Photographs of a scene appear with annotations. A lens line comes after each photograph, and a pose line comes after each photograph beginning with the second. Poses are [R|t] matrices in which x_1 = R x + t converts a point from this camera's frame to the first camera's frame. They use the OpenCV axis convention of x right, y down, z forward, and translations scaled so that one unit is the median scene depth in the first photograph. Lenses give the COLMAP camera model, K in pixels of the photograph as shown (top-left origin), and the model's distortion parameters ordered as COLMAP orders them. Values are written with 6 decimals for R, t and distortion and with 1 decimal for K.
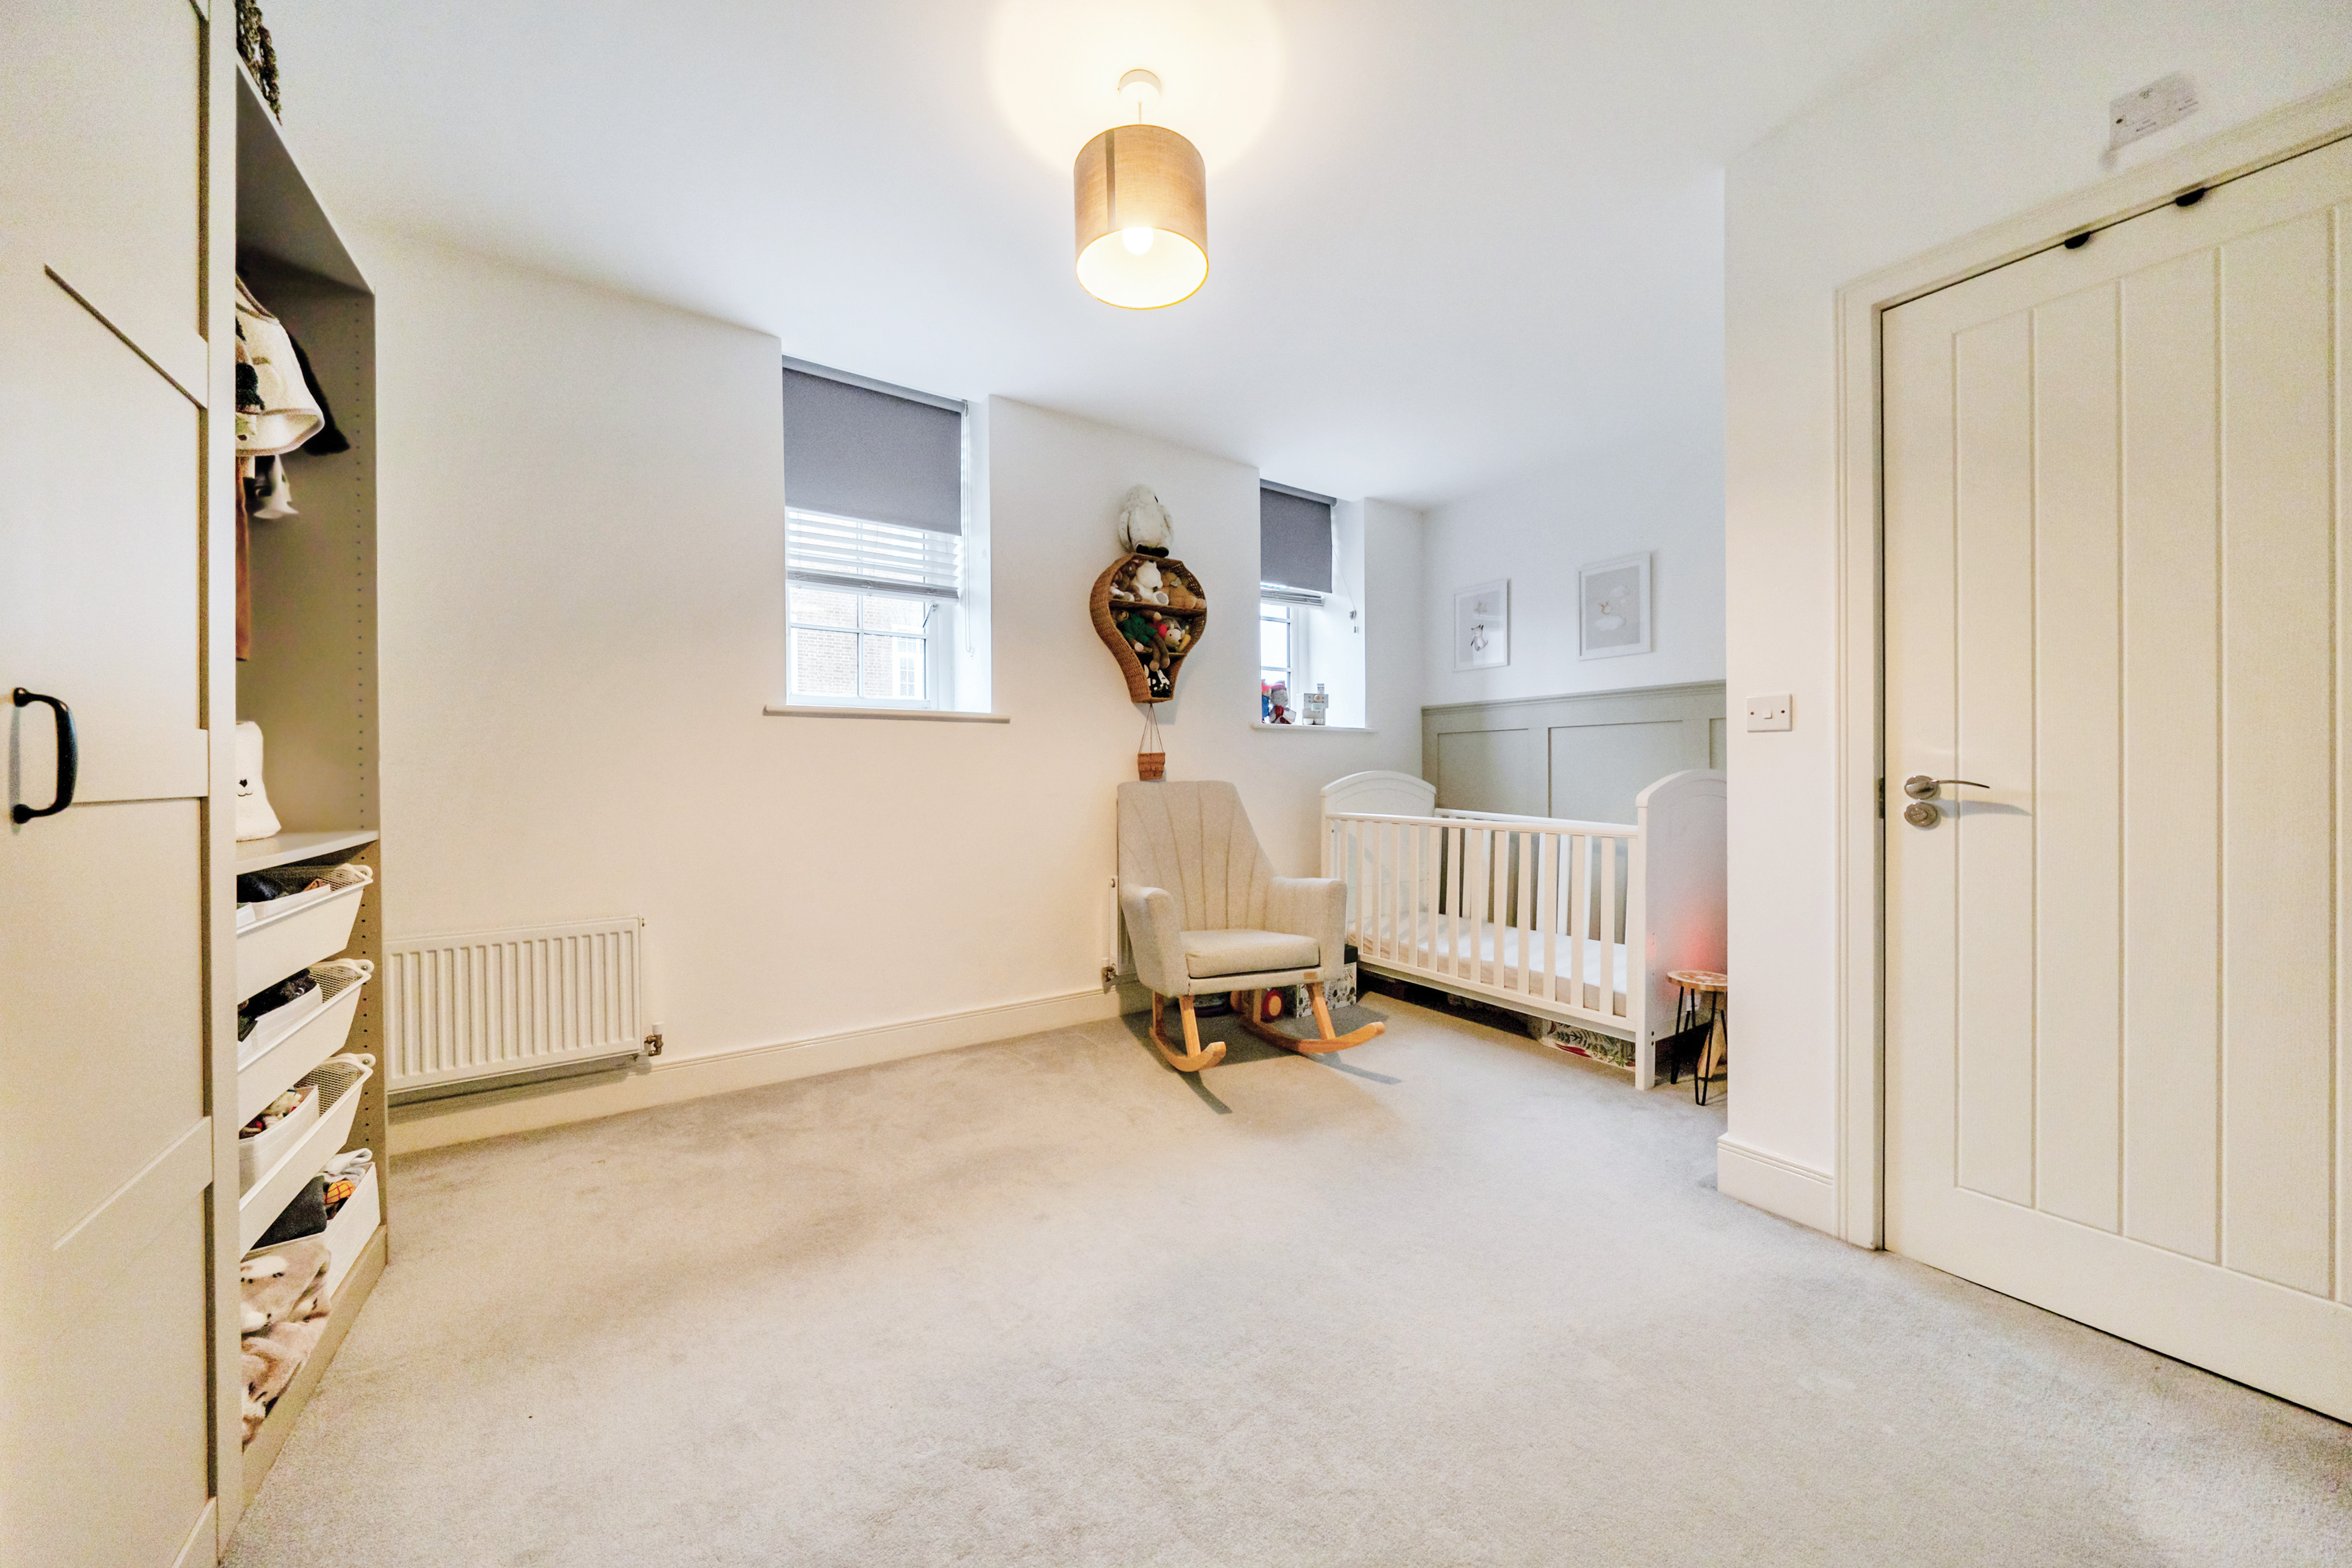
lens RADIAL K [[758.3, 0, 1170.2], [0, 758.3, 780.0], [0, 0, 1]] dist [-0.001967, -0.000074]
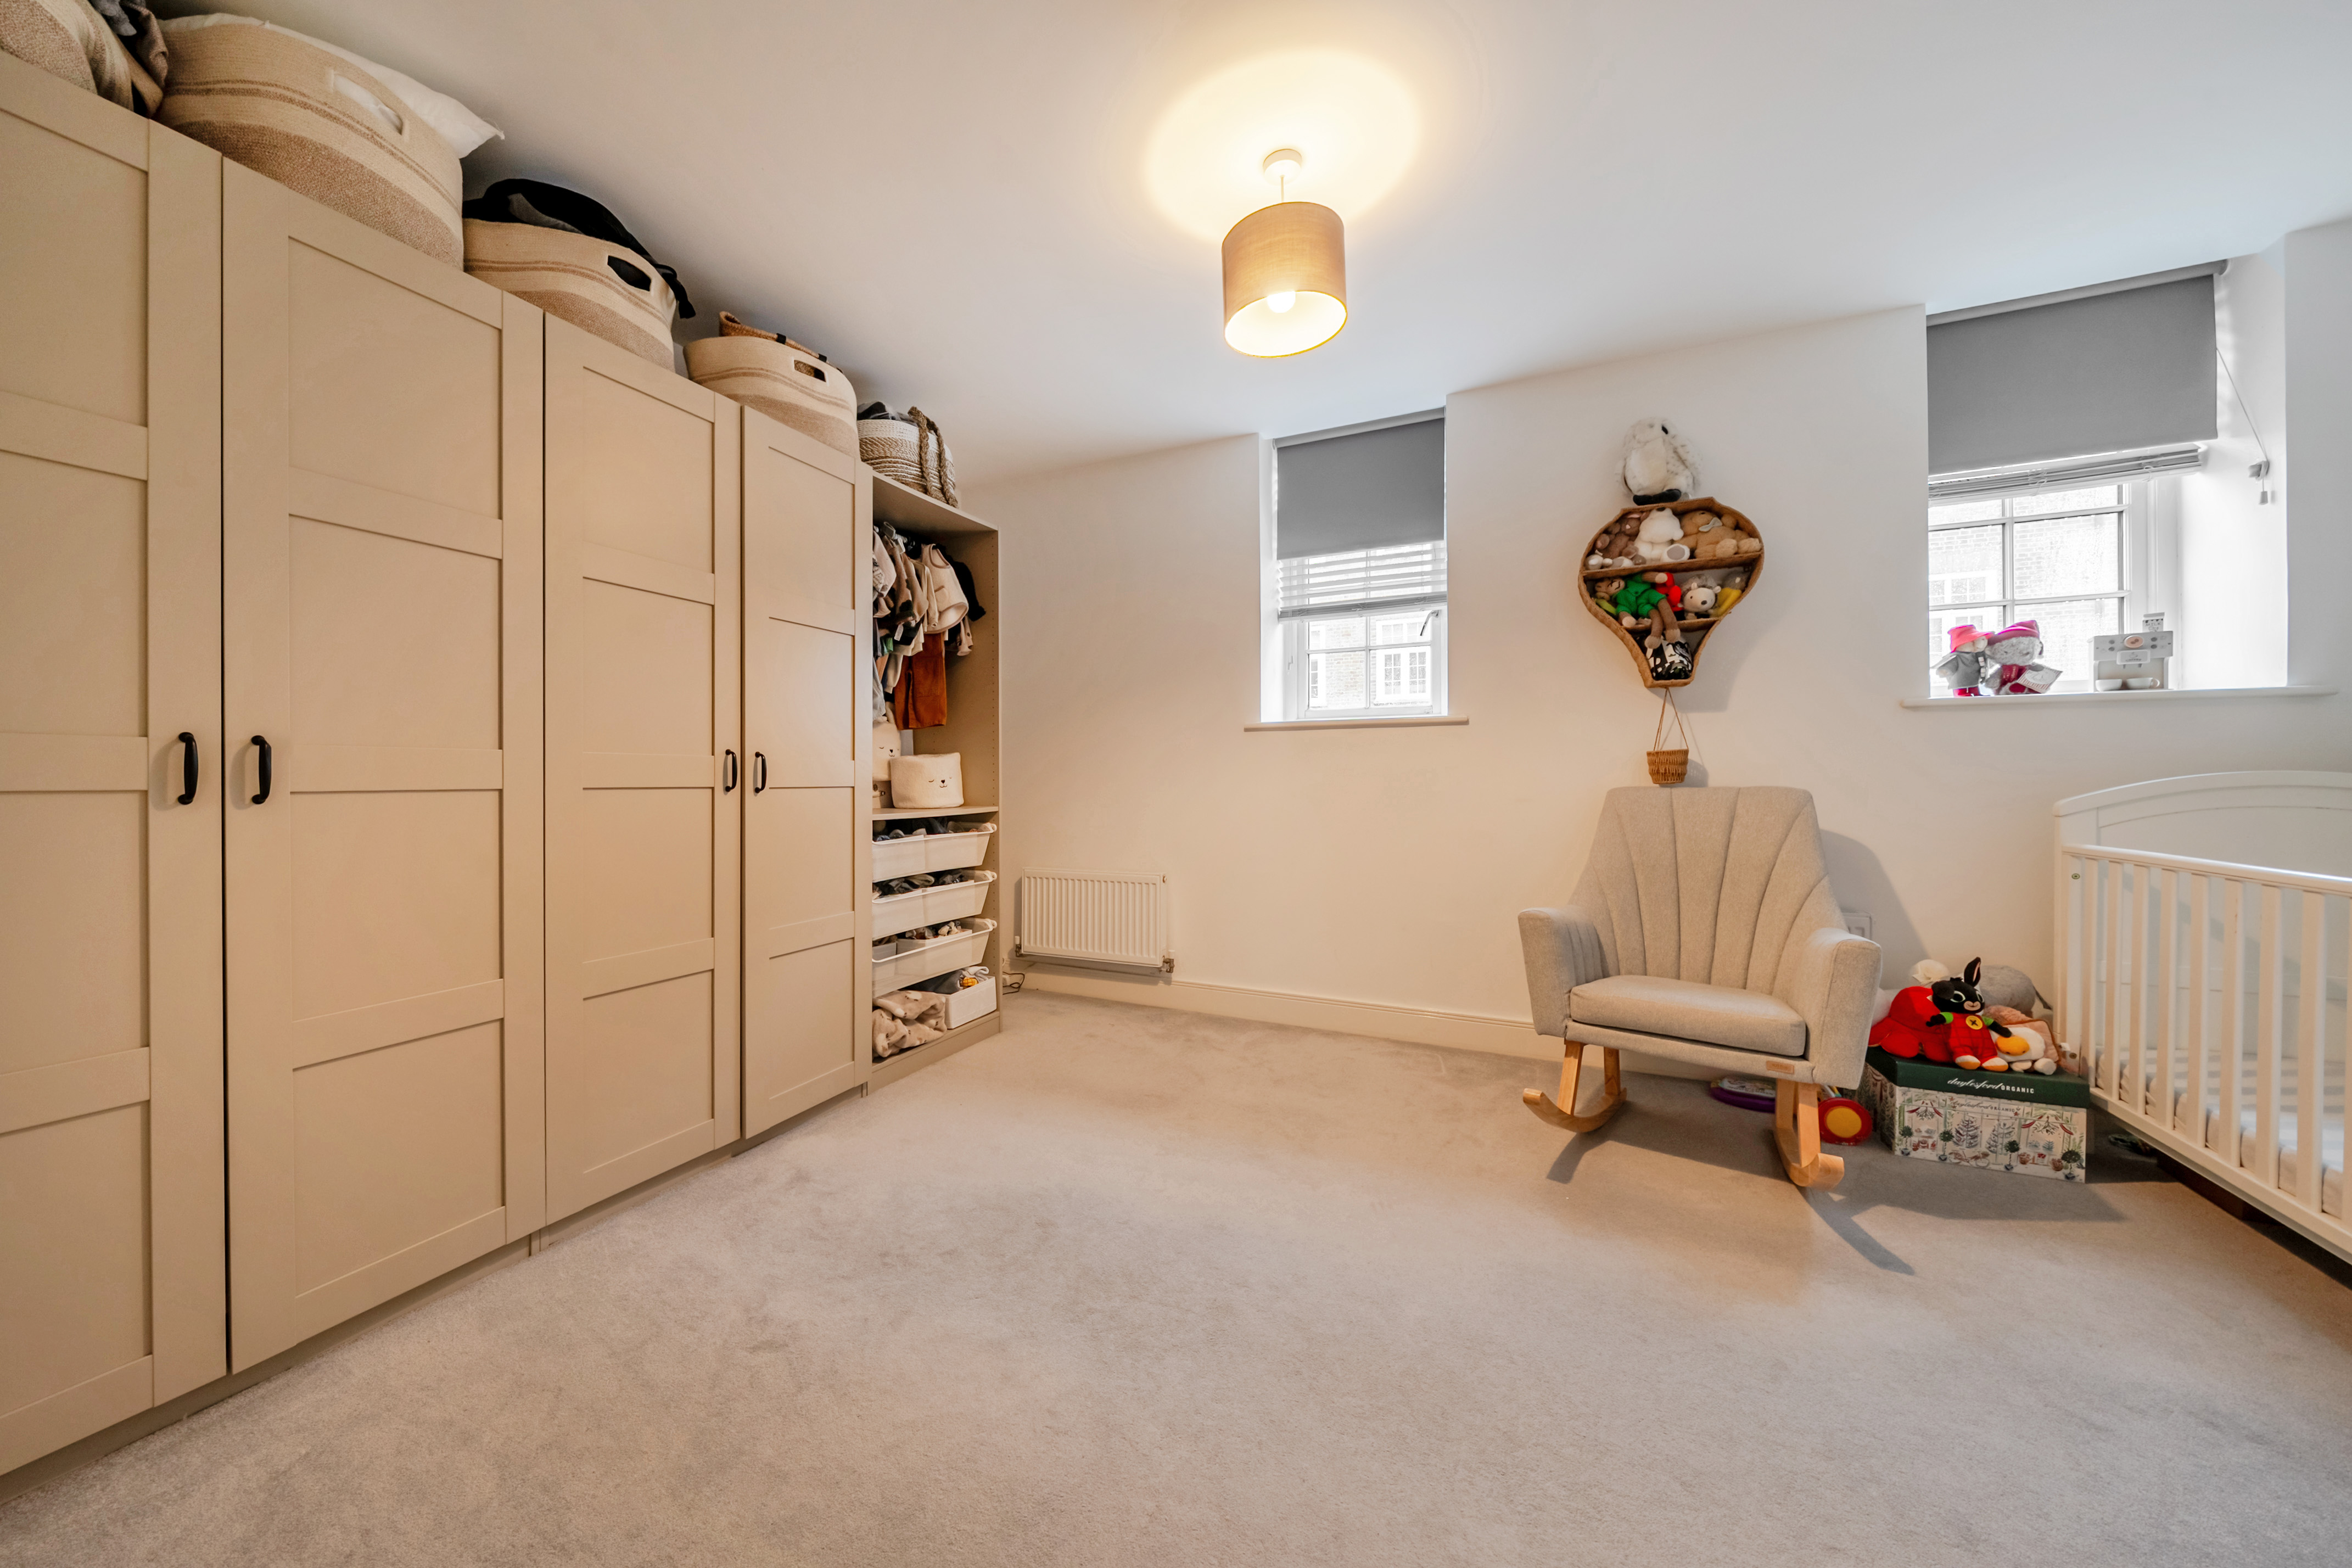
lens RADIAL K [[811.2, 0, 1163.0], [0, 811.2, 784.7], [0, 0, 1]] dist [-0.005852, -0.000135]
pose [[0.540922, 0.005116, -0.841057, 0.411455], [-0.007662, 0.999970, 0.001155, 0.003095], [0.841038, 0.005819, 0.540945, 0.103811]]
